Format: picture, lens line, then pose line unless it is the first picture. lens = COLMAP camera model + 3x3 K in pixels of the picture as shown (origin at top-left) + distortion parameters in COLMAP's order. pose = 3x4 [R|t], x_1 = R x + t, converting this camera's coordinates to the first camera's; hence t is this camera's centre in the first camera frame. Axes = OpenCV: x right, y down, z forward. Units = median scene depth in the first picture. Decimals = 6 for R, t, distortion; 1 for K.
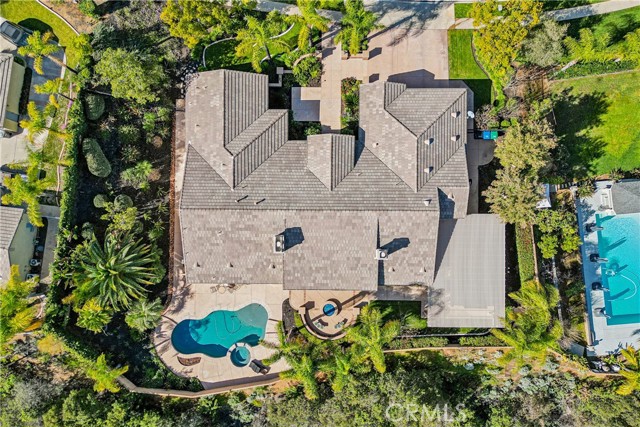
lens RADIAL K [[461.8, 0, 320.0], [0, 461.8, 213.5], [0, 0, 1]] dist [-0.004647, -0.002408]
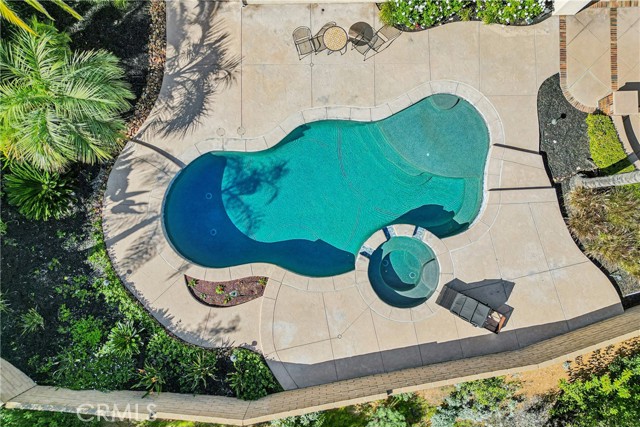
lens RADIAL K [[431.6, 0, 320.0], [0, 431.6, 213.5], [0, 0, 1]] dist [0.022834, -0.000616]
pose [[0.999724, -0.020277, -0.011897, -0.219958], [0.020228, 0.999787, -0.004195, 0.272887], [0.011980, 0.003953, 0.999920, 0.727915]]
